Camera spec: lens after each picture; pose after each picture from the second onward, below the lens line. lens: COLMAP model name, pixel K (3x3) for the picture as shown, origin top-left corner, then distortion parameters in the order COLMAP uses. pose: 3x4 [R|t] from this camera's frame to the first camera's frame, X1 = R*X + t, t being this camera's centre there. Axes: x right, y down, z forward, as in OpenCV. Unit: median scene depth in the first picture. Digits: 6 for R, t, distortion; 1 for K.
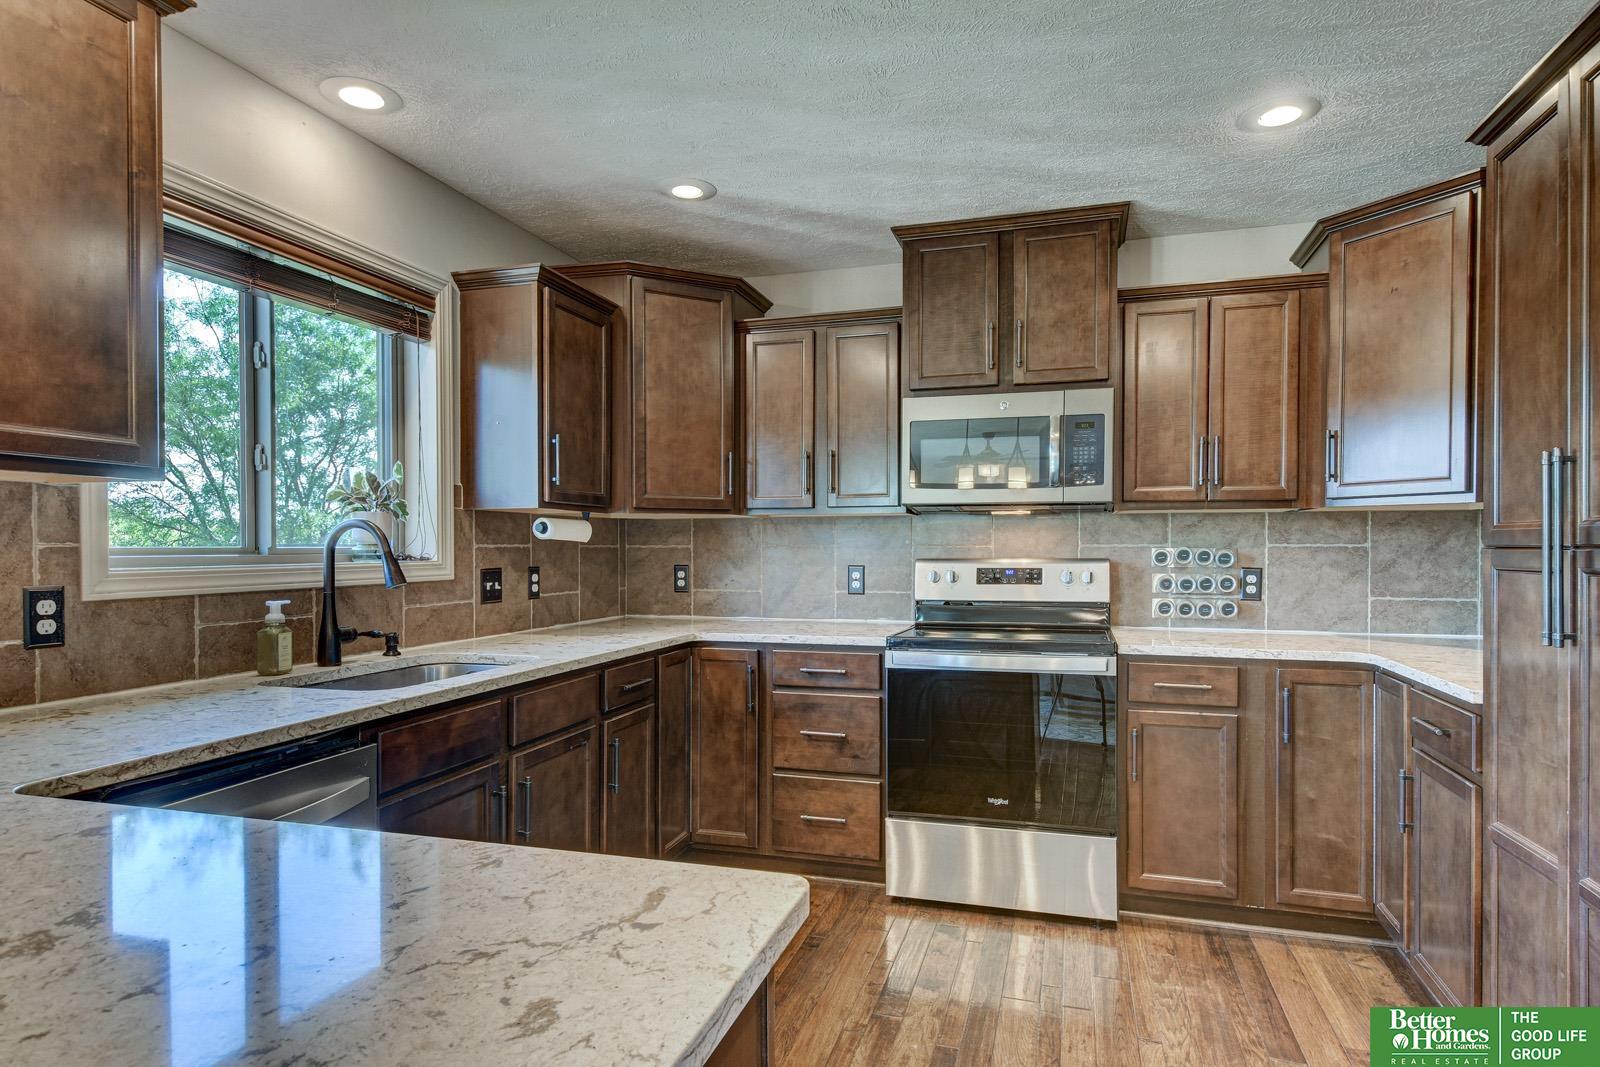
lens RADIAL K [[874.4, 0, 809.5], [0, 874.4, 555.0], [0, 0, 1]] dist [0.011996, -0.000580]
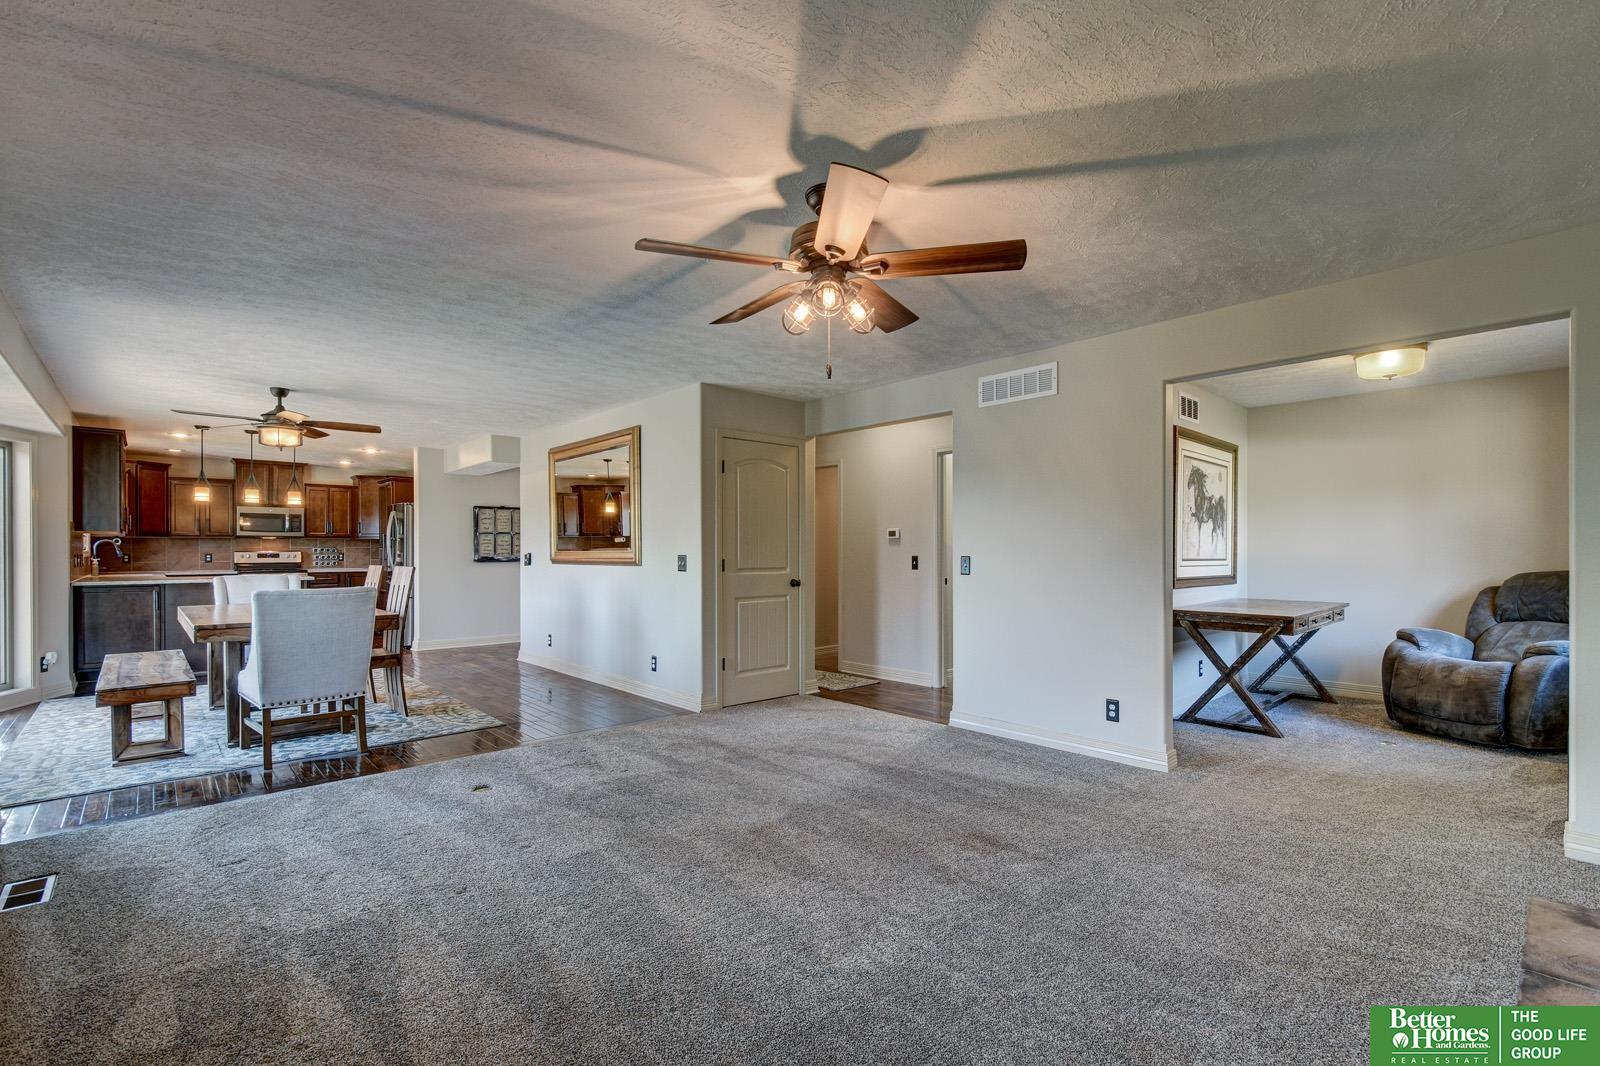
lens RADIAL K [[716.8, 0, 810.5], [0, 716.8, 554.0], [0, 0, 1]] dist [0.000842, -0.000436]
pose [[0.503426, -0.005535, 0.864021, -1.323897], [0.009803, 0.999952, 0.000695, 0.041029], [-0.863983, 0.008120, 0.503456, -2.658509]]
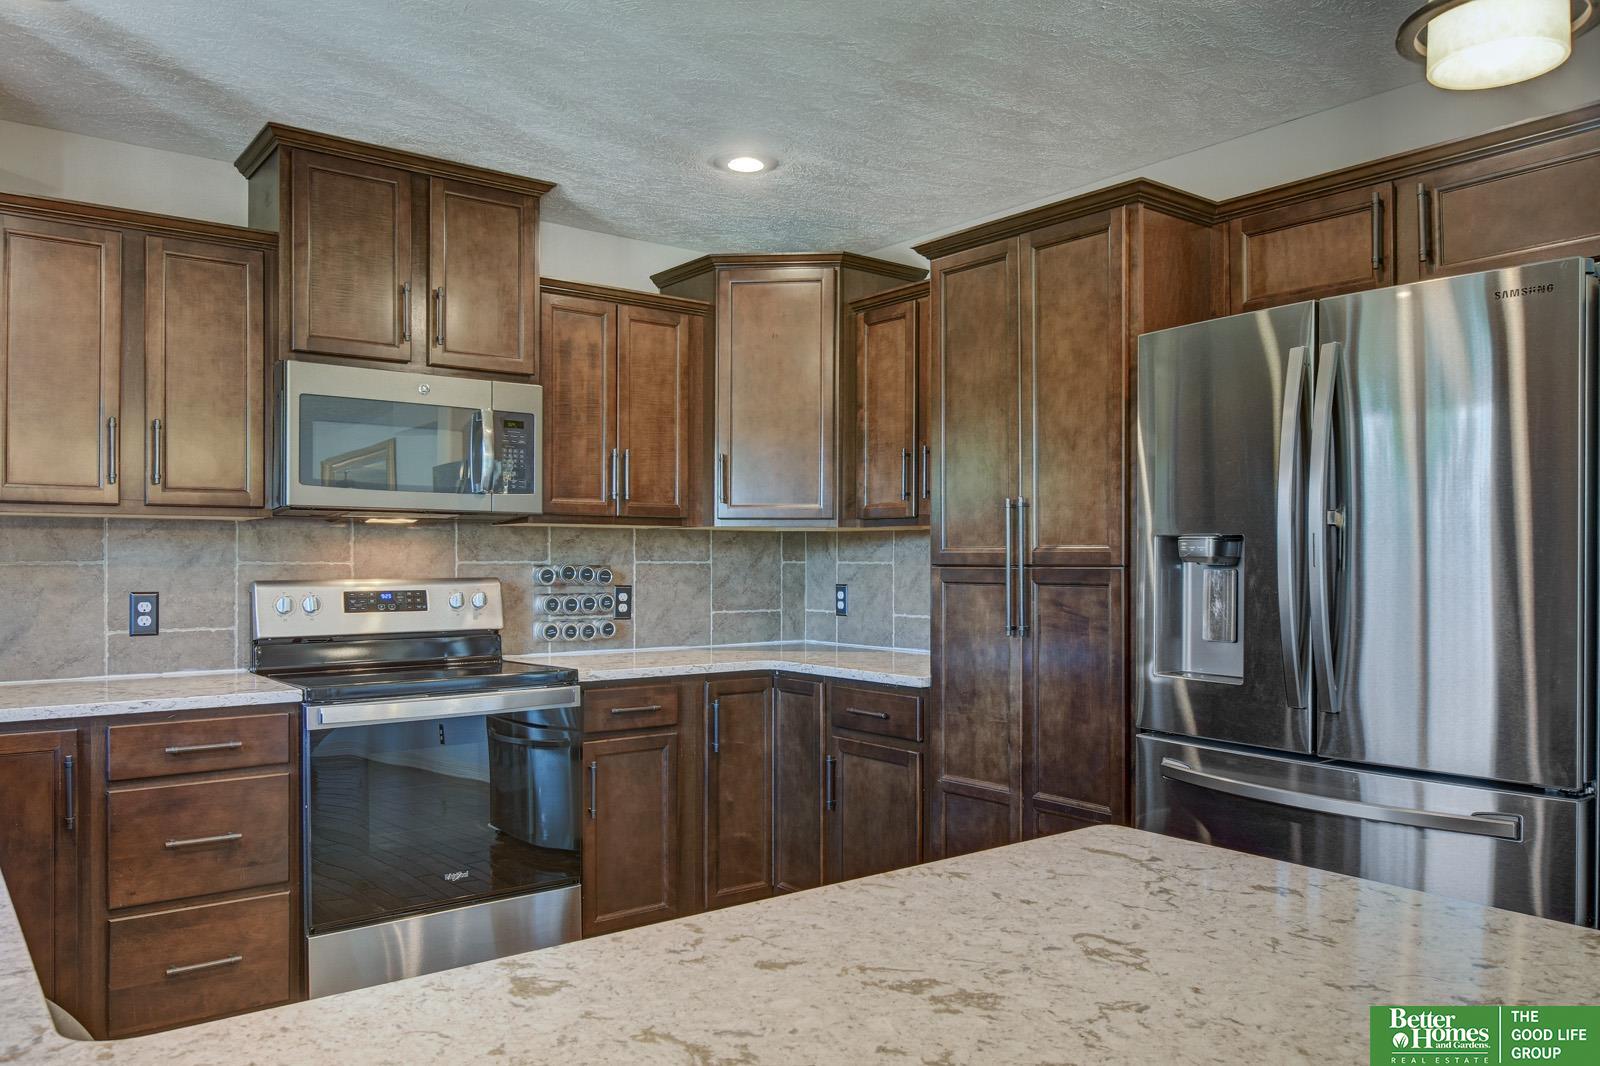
lens RADIAL K [[1164.6, 0, 799.4], [0, 1164.6, 555.0], [0, 0, 1]] dist [-0.002267, -0.001677]
pose [[0.584173, 0.004733, 0.811616, -0.452231], [0.006183, 0.999928, -0.010282, -0.004971], [-0.811606, 0.011025, 0.584101, 0.094491]]
